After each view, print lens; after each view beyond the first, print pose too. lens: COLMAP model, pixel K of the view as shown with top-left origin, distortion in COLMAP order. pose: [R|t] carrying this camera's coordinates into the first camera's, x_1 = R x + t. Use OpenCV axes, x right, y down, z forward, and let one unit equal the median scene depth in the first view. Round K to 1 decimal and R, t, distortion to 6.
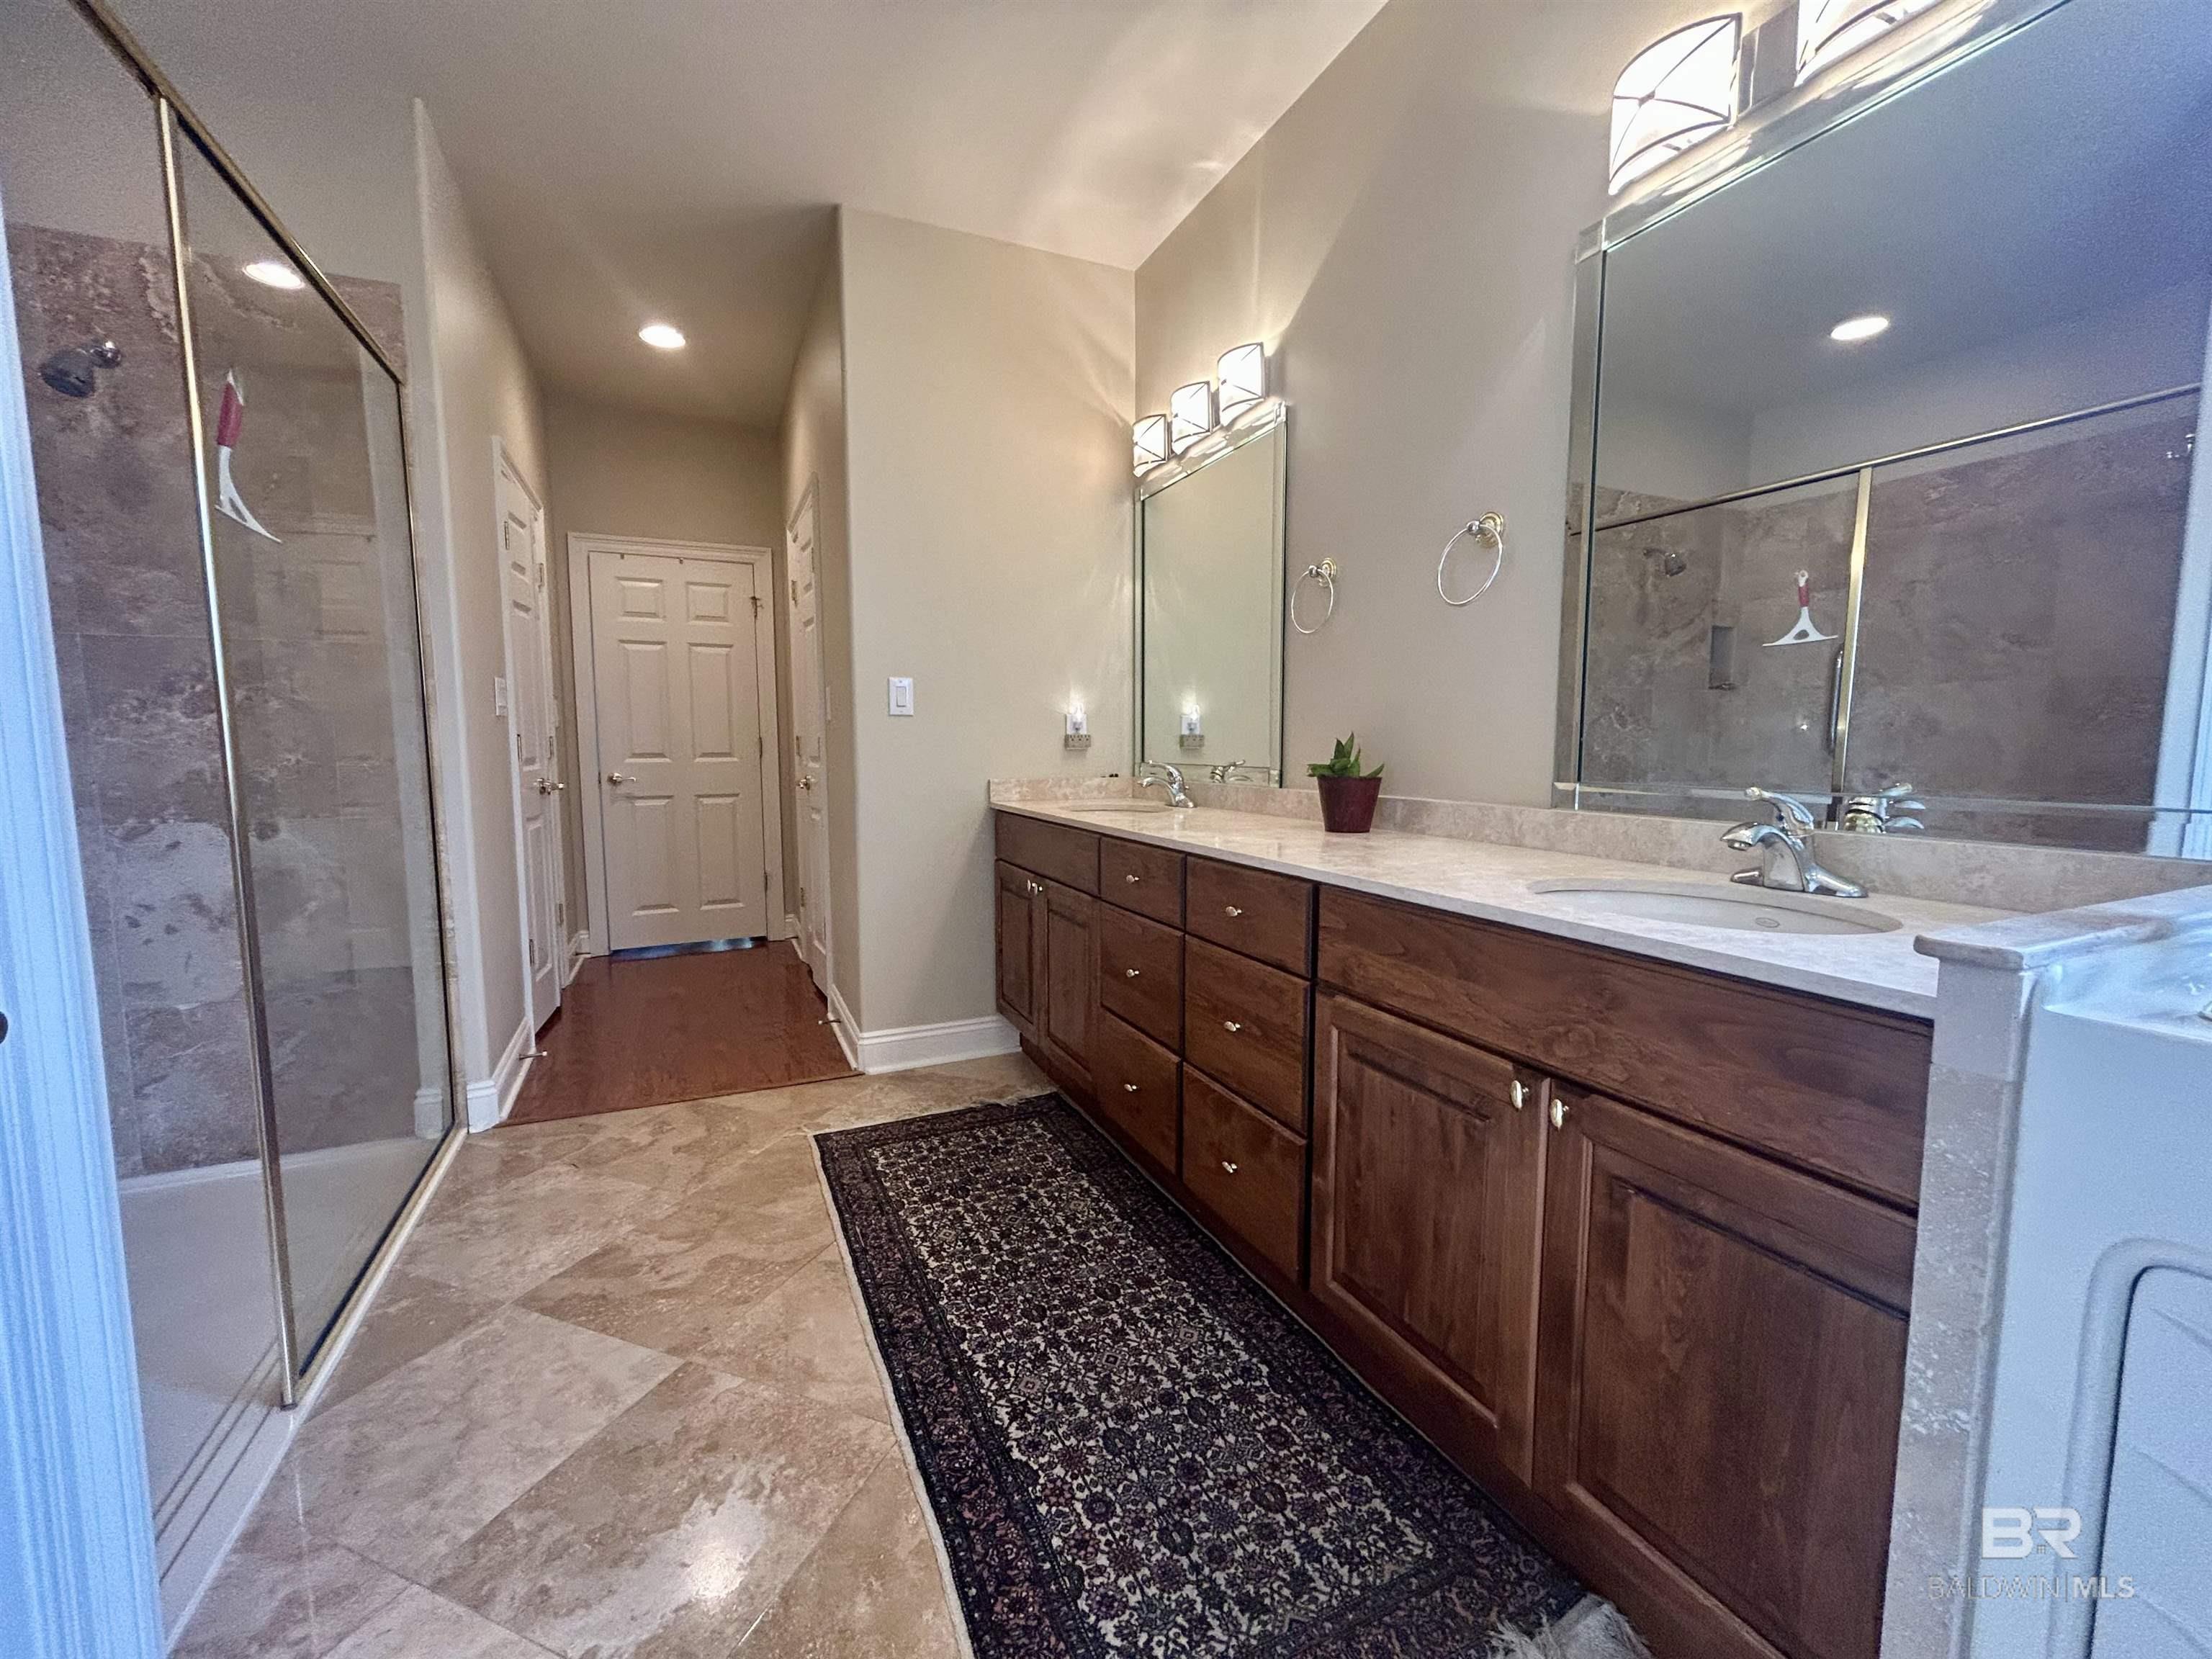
lens RADIAL K [[900.9, 0, 1101.2], [0, 900.9, 827.8], [0, 0, 1]] dist [-0.000177, 0.000085]
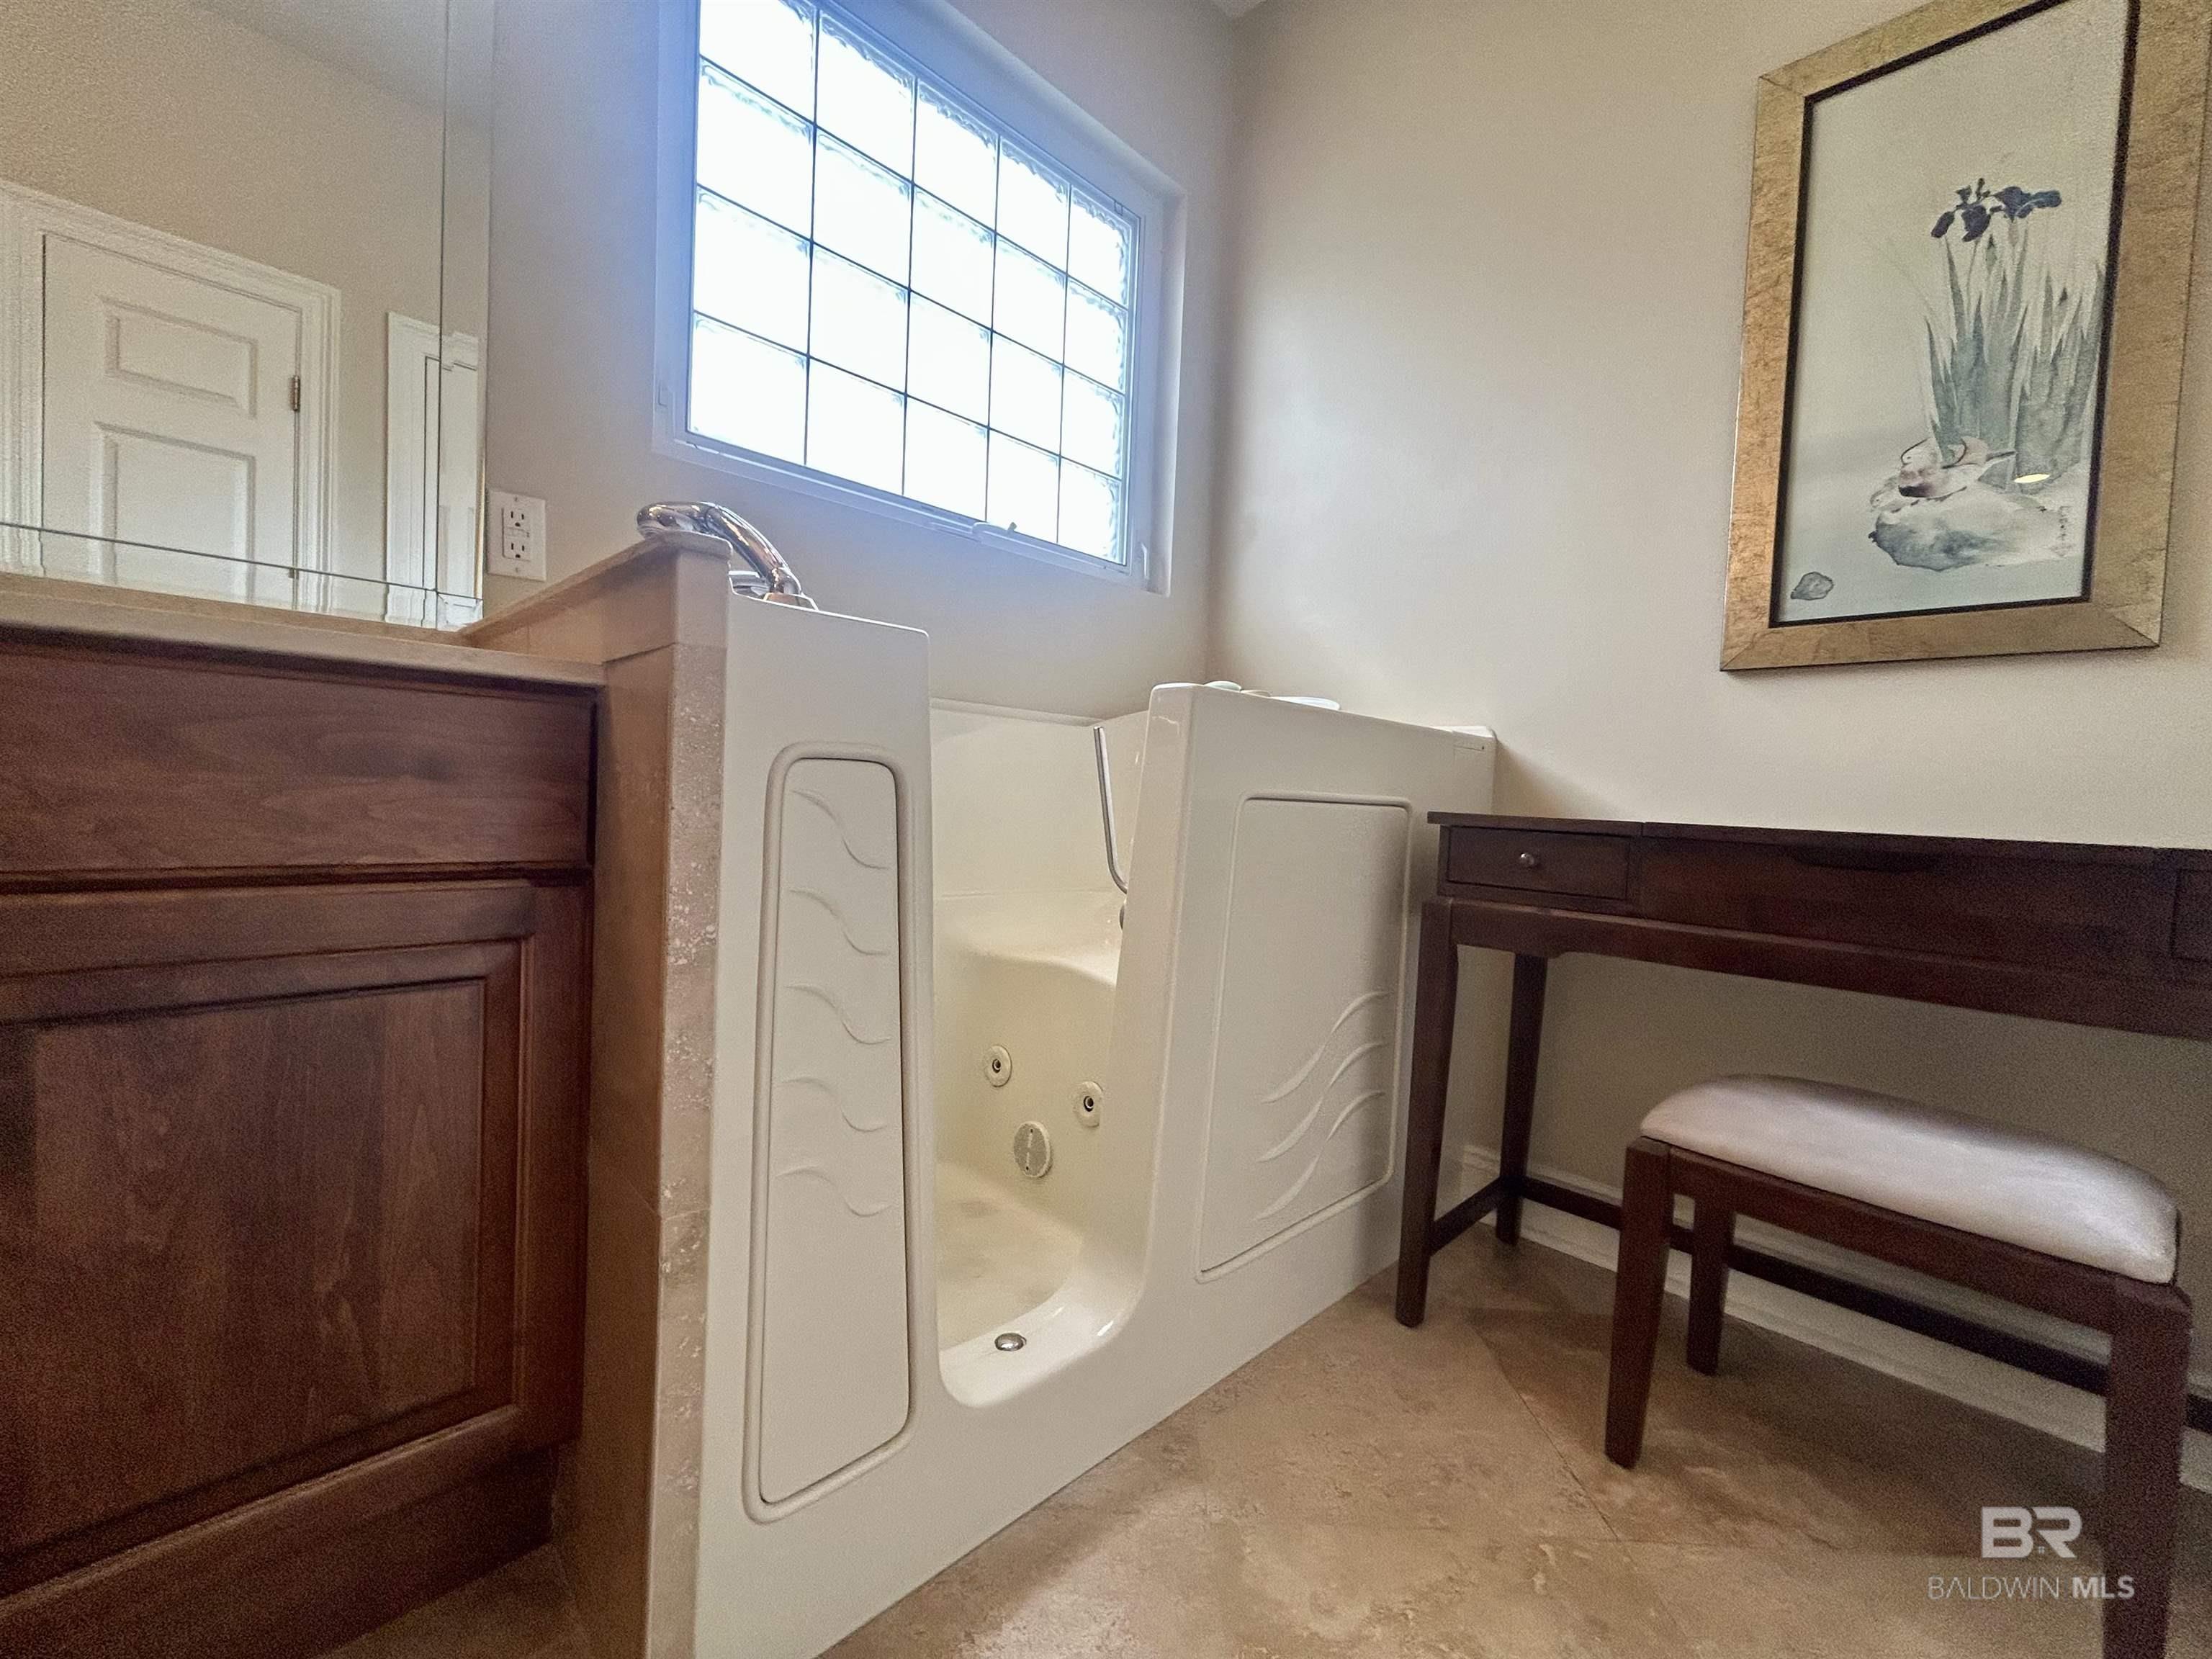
lens RADIAL K [[900.9, 0, 1101.2], [0, 900.9, 827.8], [0, 0, 1]] dist [-0.000177, 0.000085]
pose [[-0.344669, -0.050480, 0.937366, -0.105875], [0.045634, 0.996471, 0.070443, 0.121710], [-0.937614, 0.067055, -0.341149, 0.245756]]
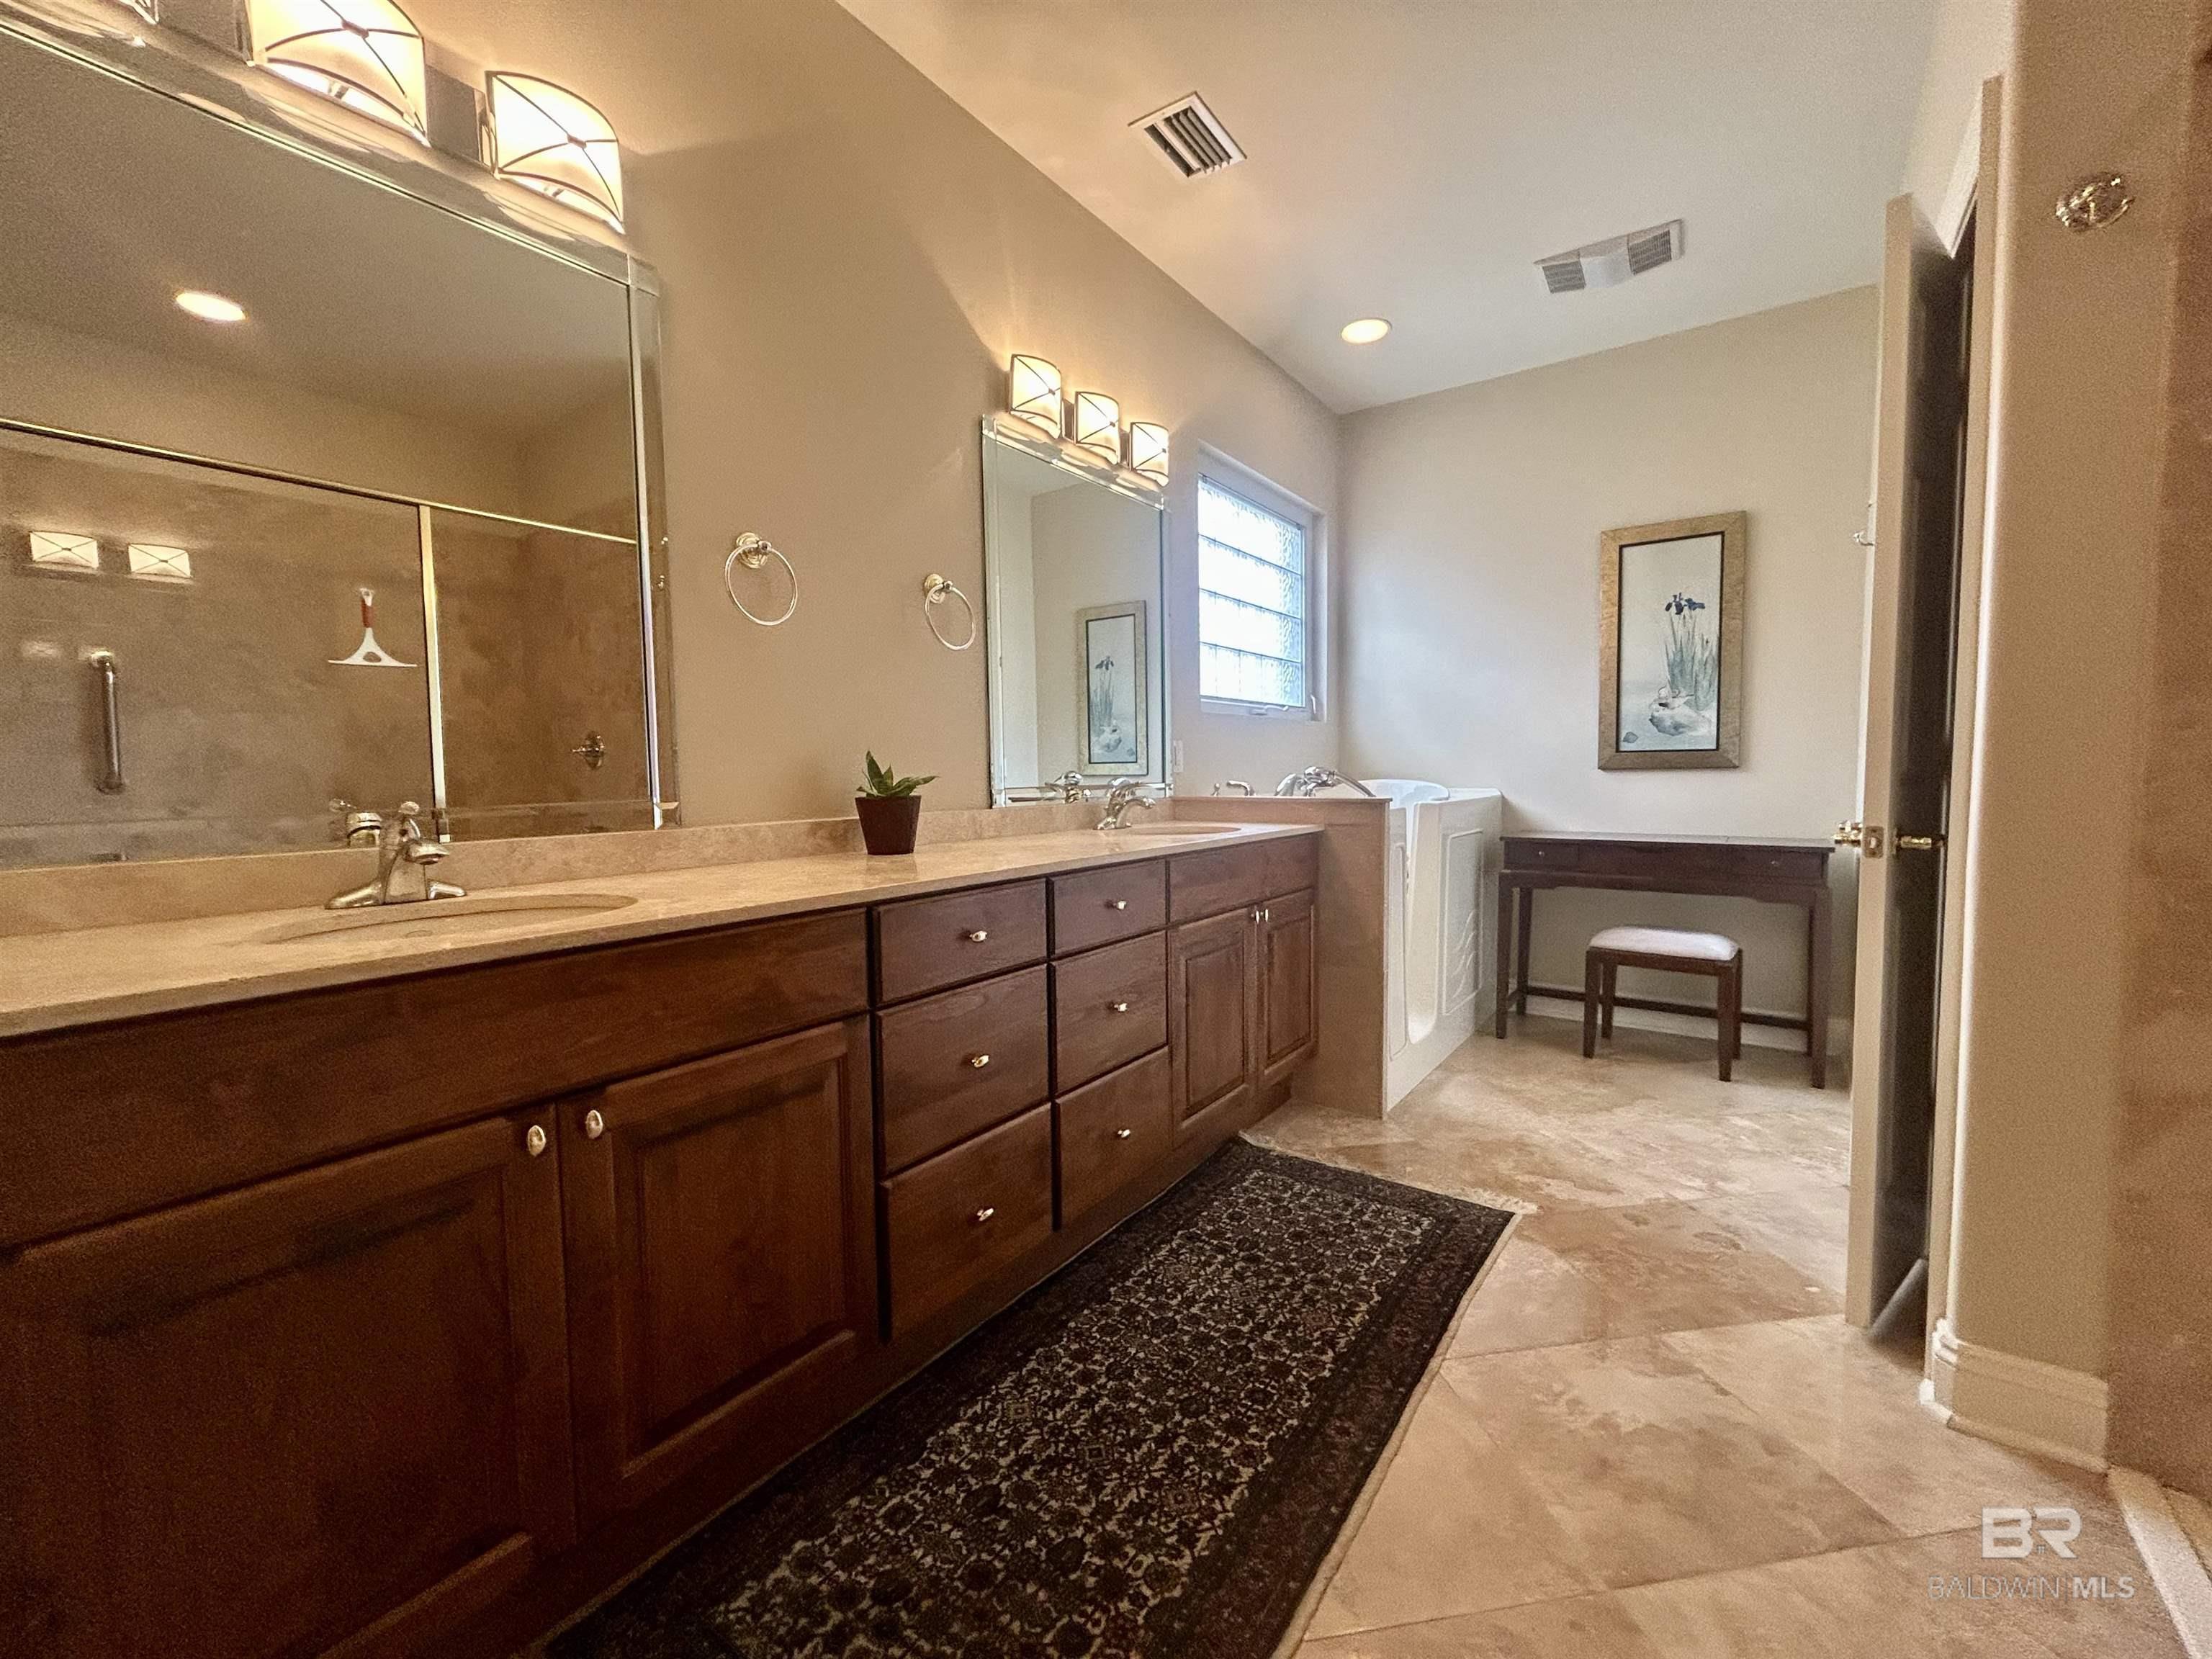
lens RADIAL K [[893.9, 0, 1117.6], [0, 893.9, 831.7], [0, 0, 1]] dist [0.002483, 0.000297]
pose [[-0.503003, -0.049871, 0.862845, -0.659948], [0.094061, 0.989245, 0.112010, -0.100125], [-0.859151, 0.137502, -0.492902, 1.248130]]
